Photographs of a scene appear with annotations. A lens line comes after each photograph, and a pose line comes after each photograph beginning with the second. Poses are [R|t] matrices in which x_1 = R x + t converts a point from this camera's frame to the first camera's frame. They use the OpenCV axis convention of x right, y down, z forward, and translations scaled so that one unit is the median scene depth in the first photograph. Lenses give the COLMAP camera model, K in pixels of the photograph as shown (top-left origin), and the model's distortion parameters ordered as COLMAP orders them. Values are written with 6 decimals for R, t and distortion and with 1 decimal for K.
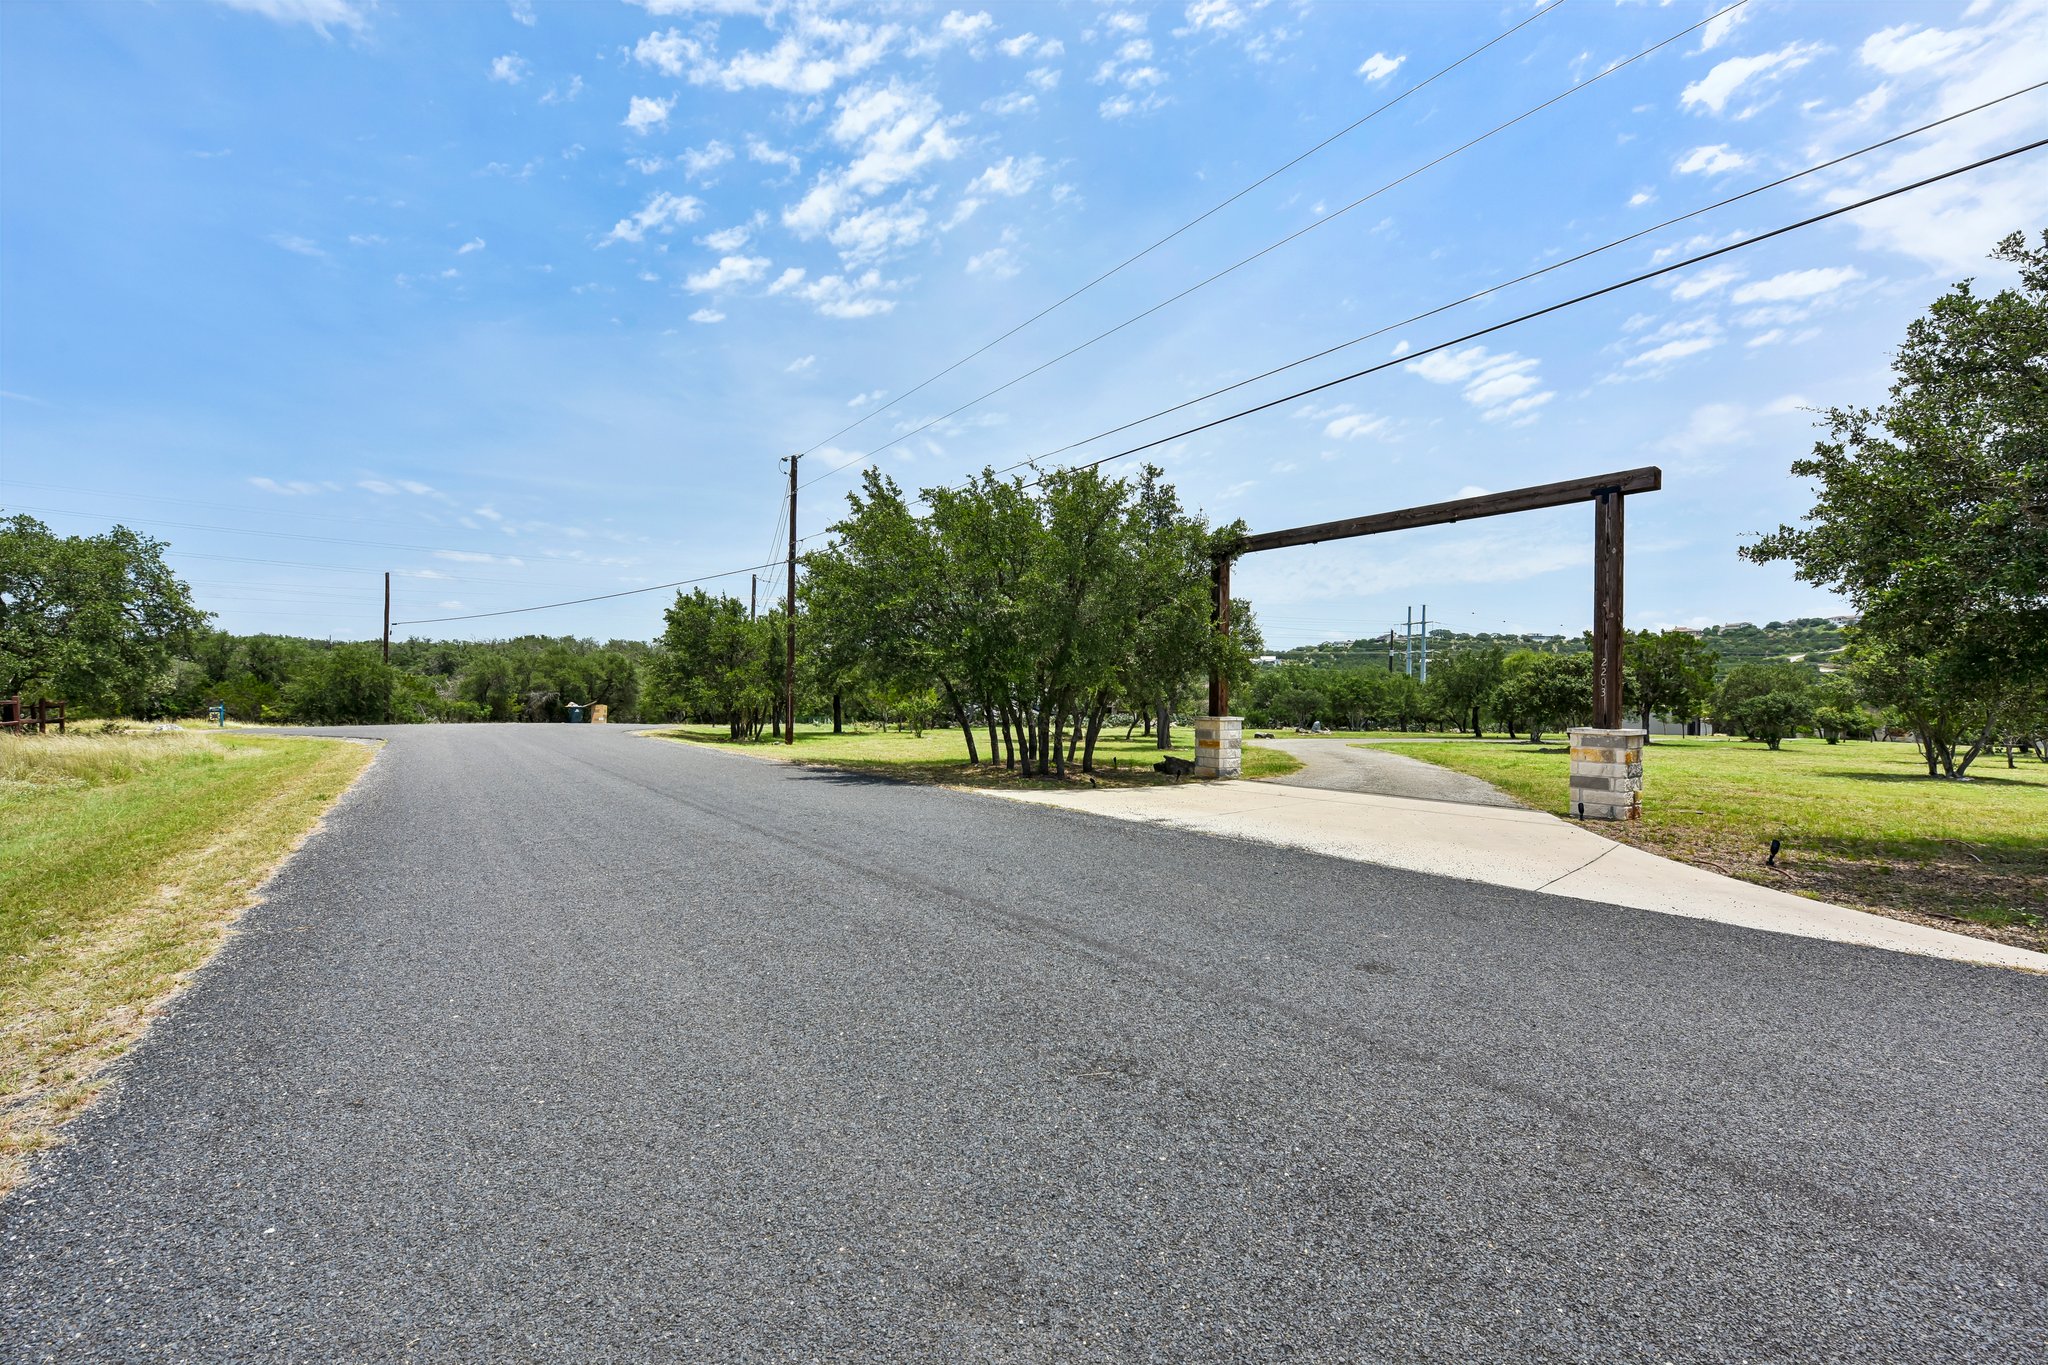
lens RADIAL K [[817.8, 0, 1034.1], [0, 817.8, 682.1], [0, 0, 1]] dist [-0.006636, 0.000014]
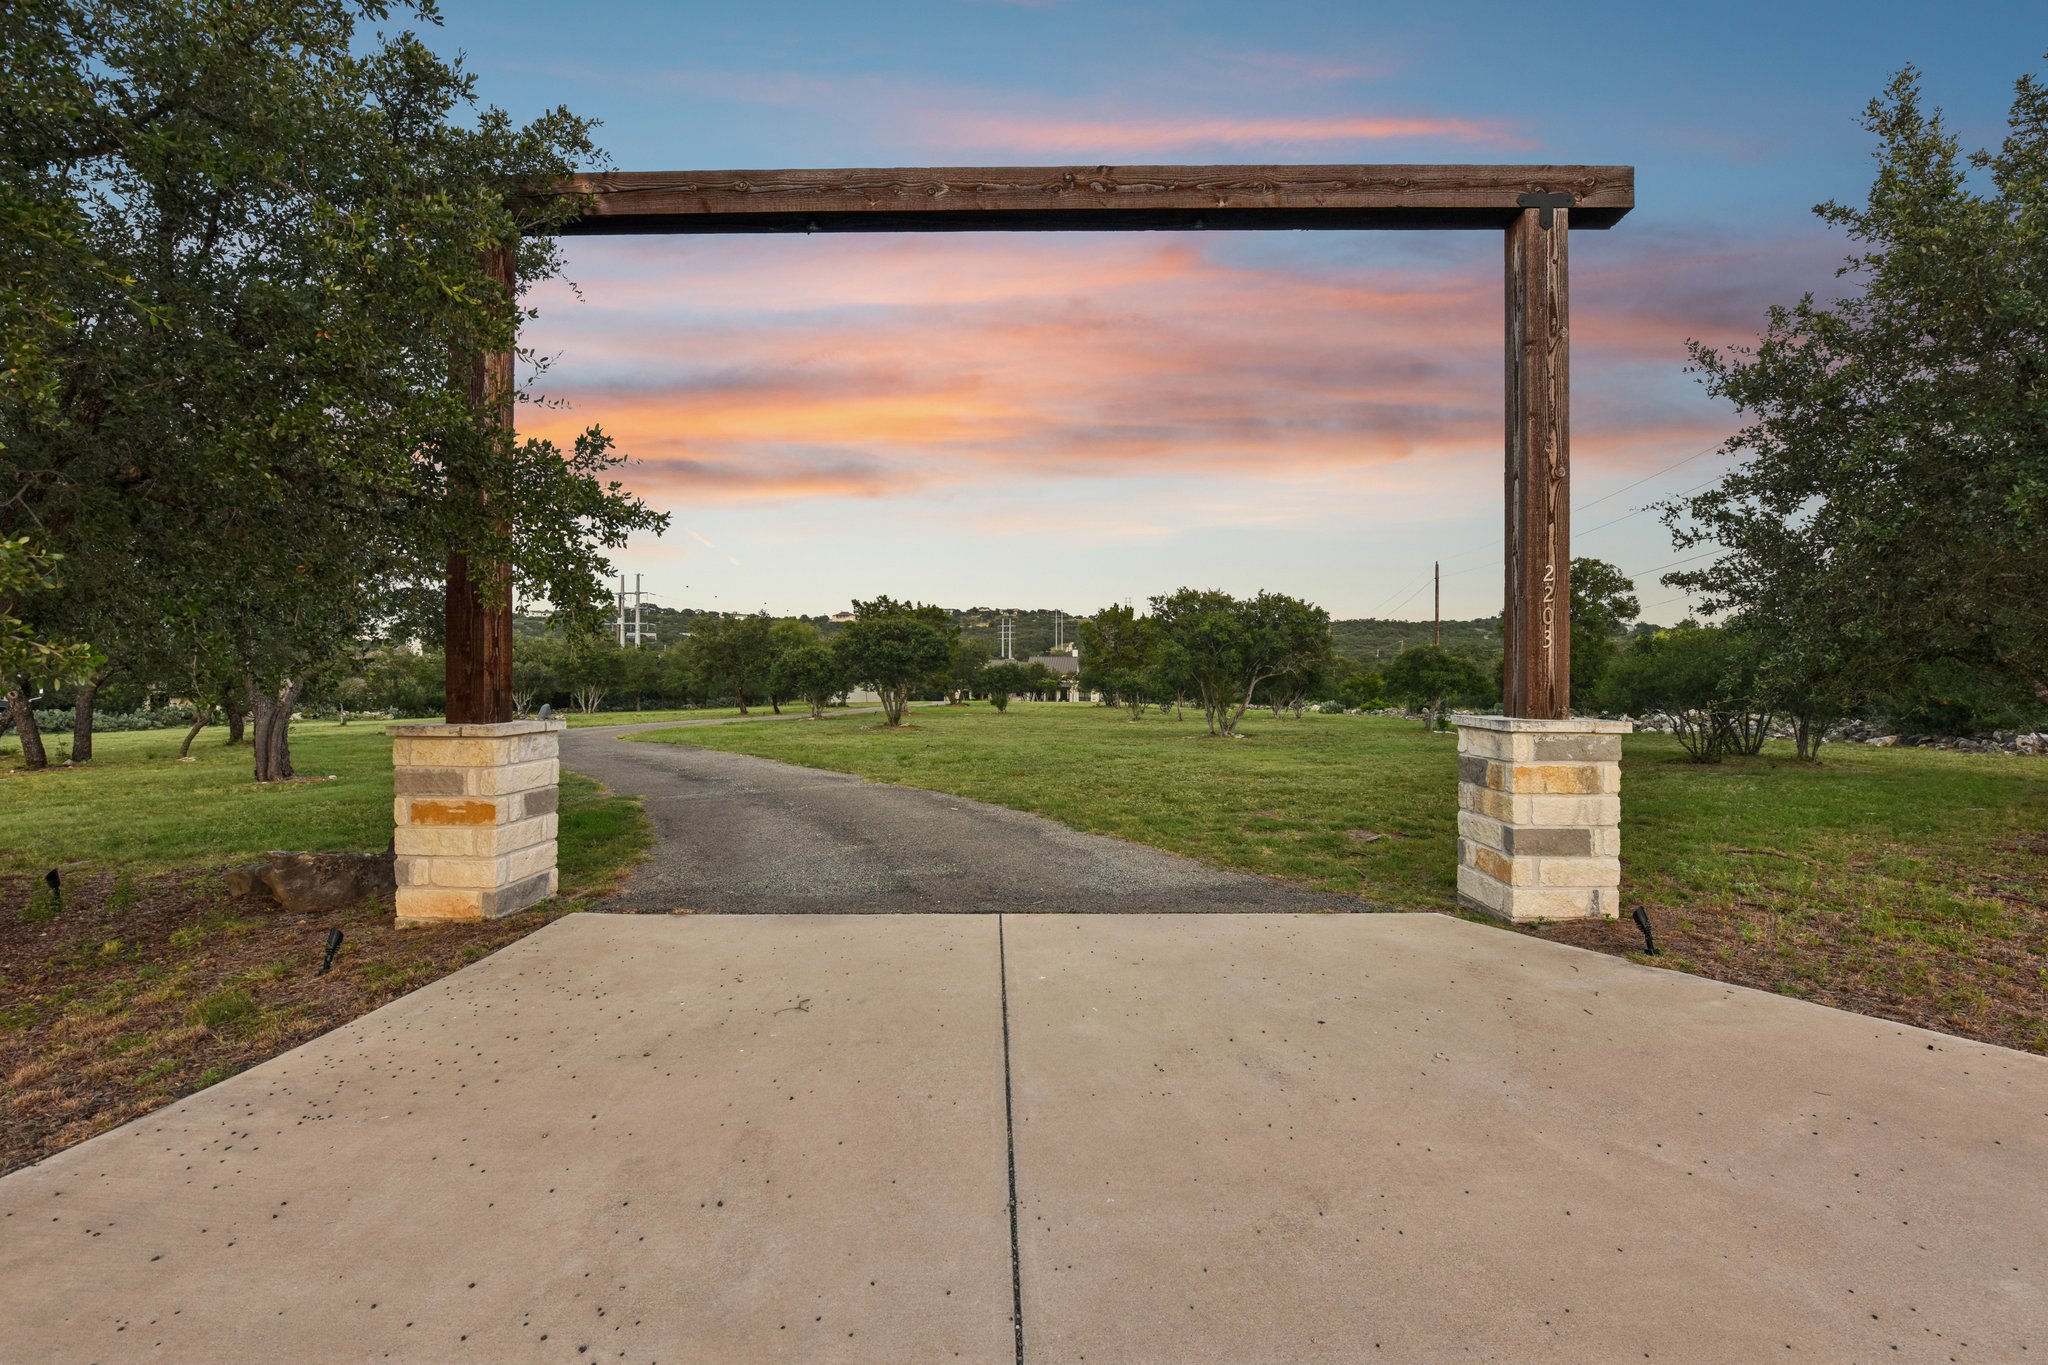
lens RADIAL K [[817.8, 0, 1023.2], [0, 817.8, 669.7], [0, 0, 1]] dist [-0.006636, 0.000014]
pose [[0.621944, -0.008788, 0.783012, 0.058057], [-0.003404, 0.999897, 0.013926, 0.009002], [-0.783054, -0.011327, 0.621850, 0.351822]]
